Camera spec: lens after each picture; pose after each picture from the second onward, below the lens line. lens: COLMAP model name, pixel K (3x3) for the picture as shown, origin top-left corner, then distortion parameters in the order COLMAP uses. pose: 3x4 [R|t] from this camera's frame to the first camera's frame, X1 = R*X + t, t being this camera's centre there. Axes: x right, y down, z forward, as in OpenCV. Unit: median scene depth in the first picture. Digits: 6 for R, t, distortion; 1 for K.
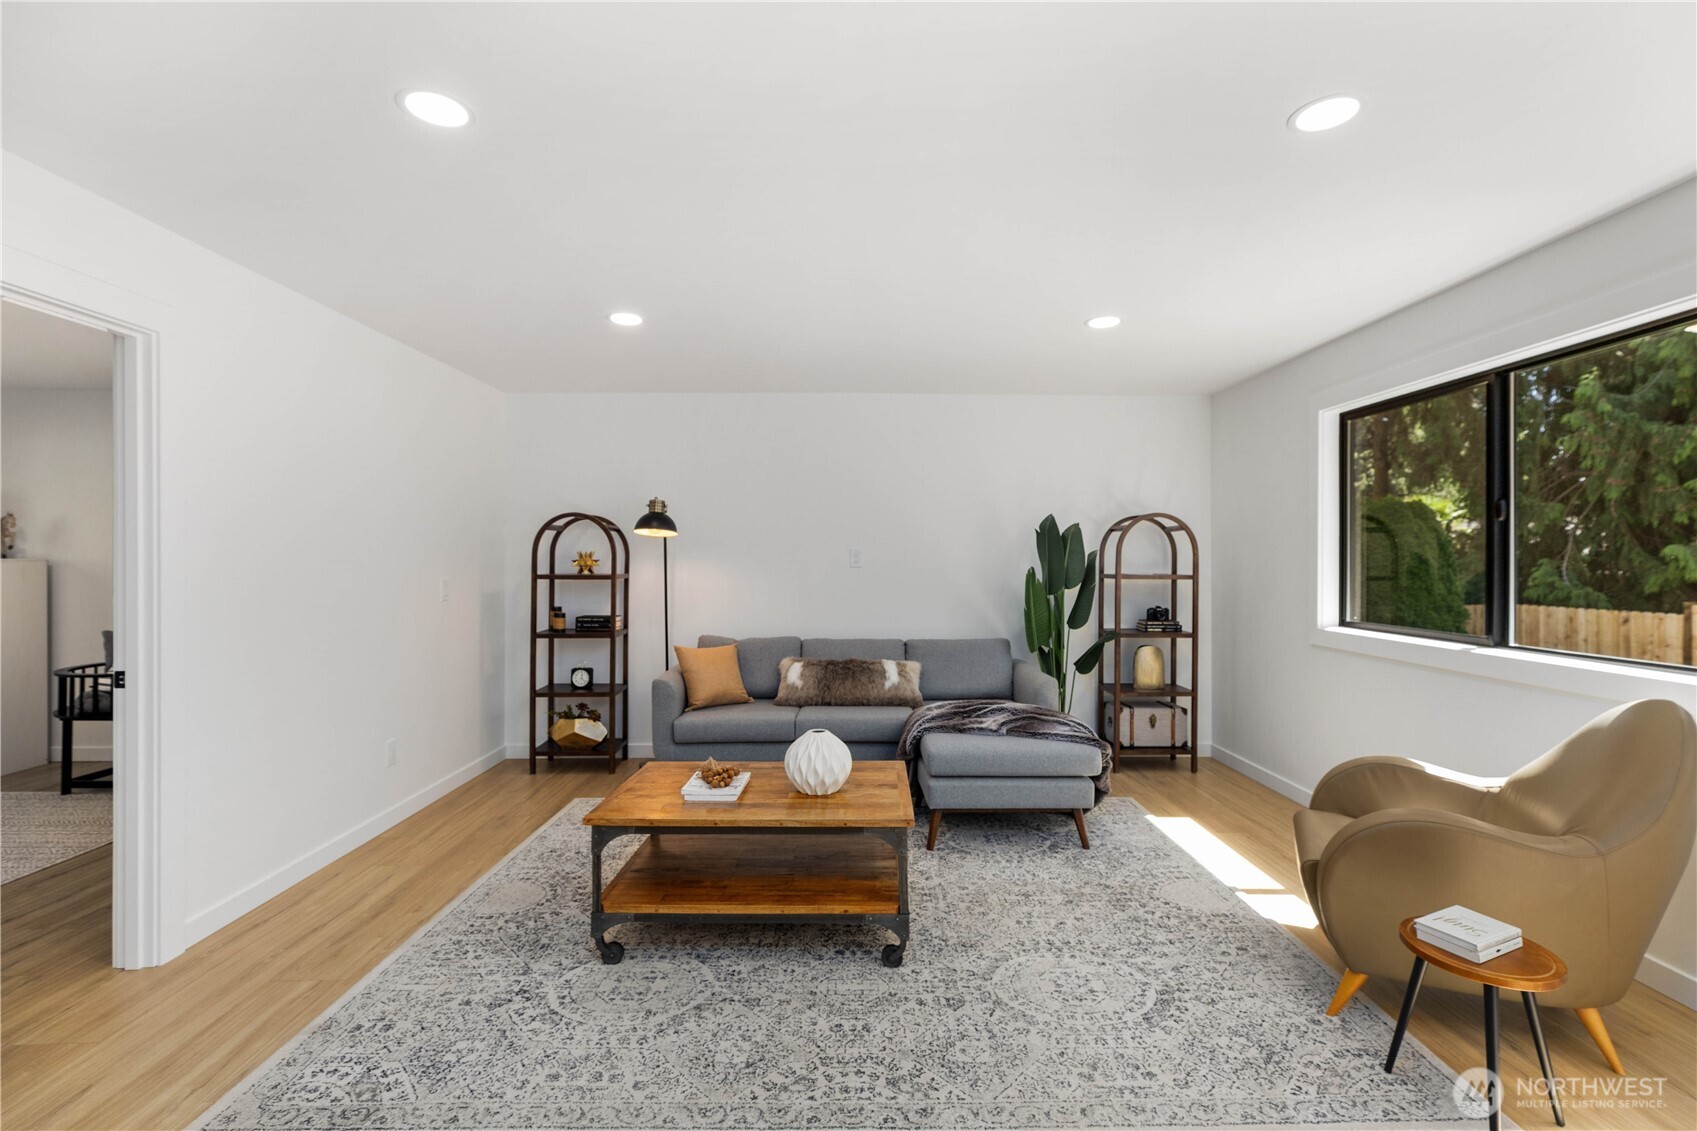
lens RADIAL K [[761.8, 0, 842.3], [0, 761.8, 558.2], [0, 0, 1]] dist [0.002981, 0.000551]
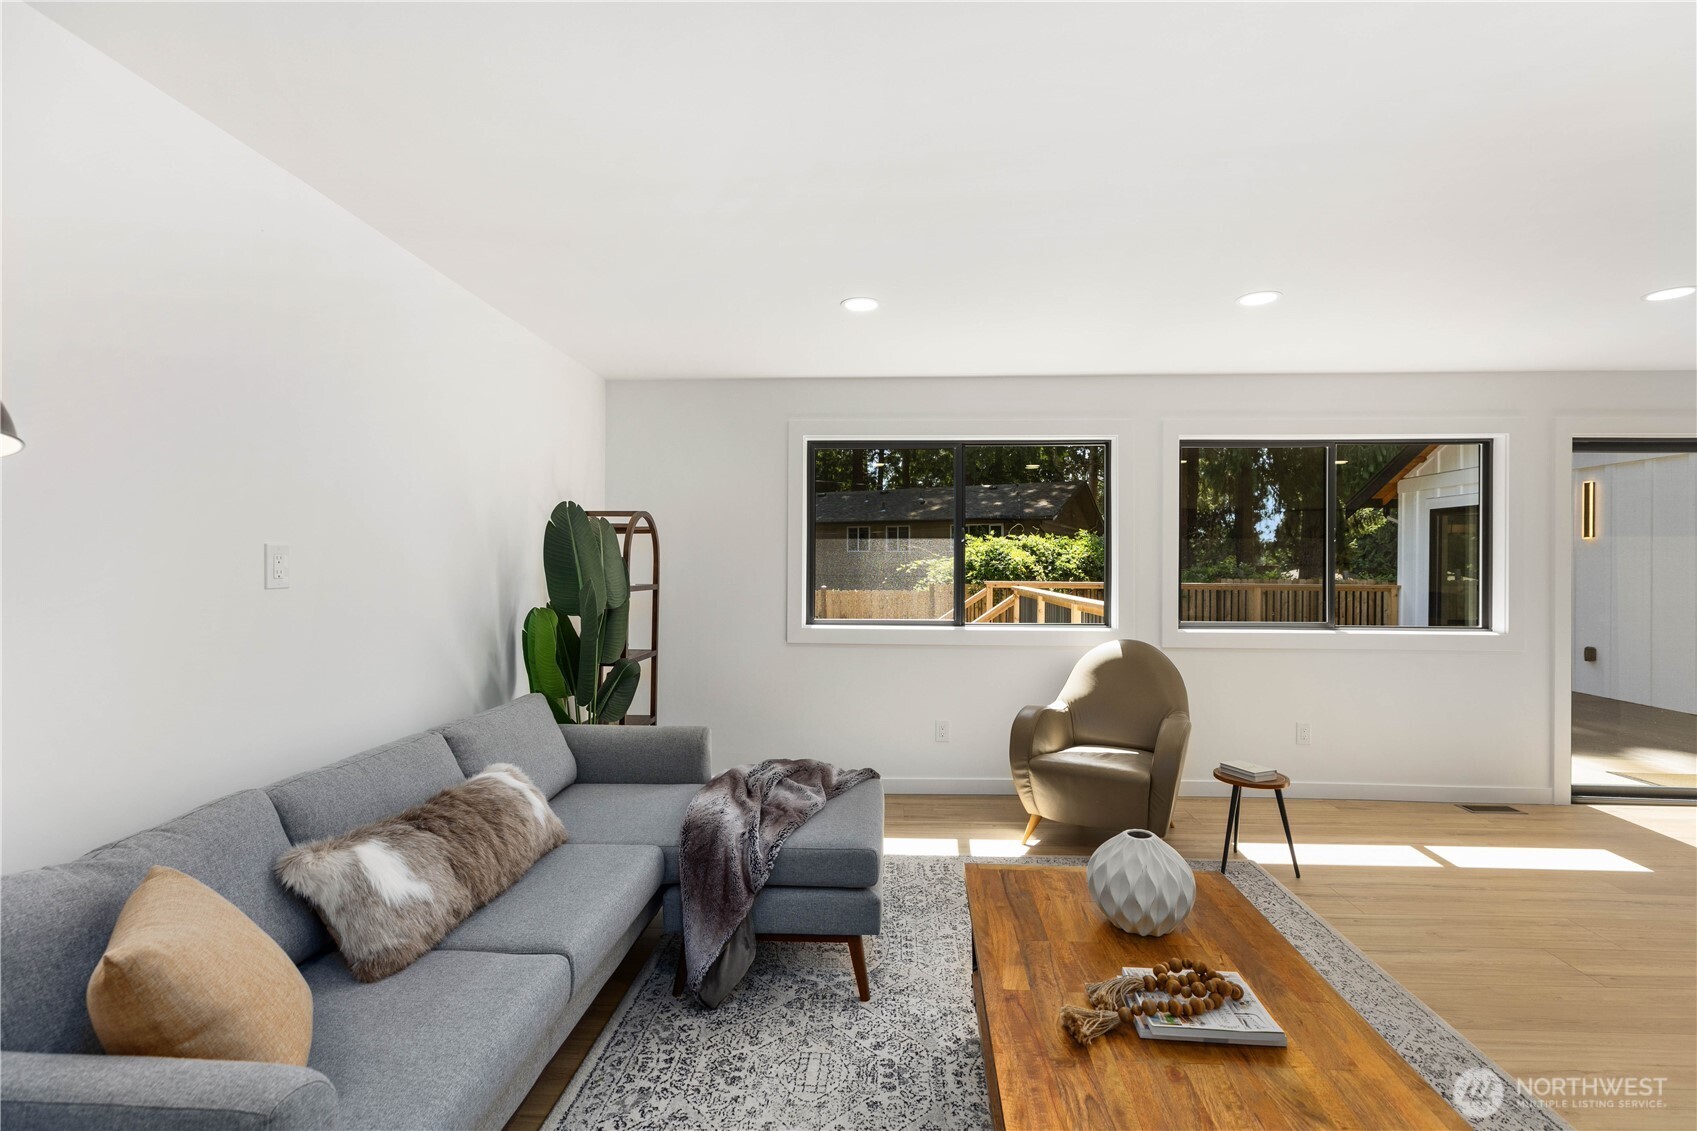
lens RADIAL K [[758.2, 0, 878.1], [0, 758.2, 557.8], [0, 0, 1]] dist [0.000860, -0.000006]
pose [[0.026162, 0.002651, 0.999654, -0.673894], [-0.018086, 0.999834, -0.002178, -0.015319], [-0.999494, -0.018022, 0.026206, 1.160678]]
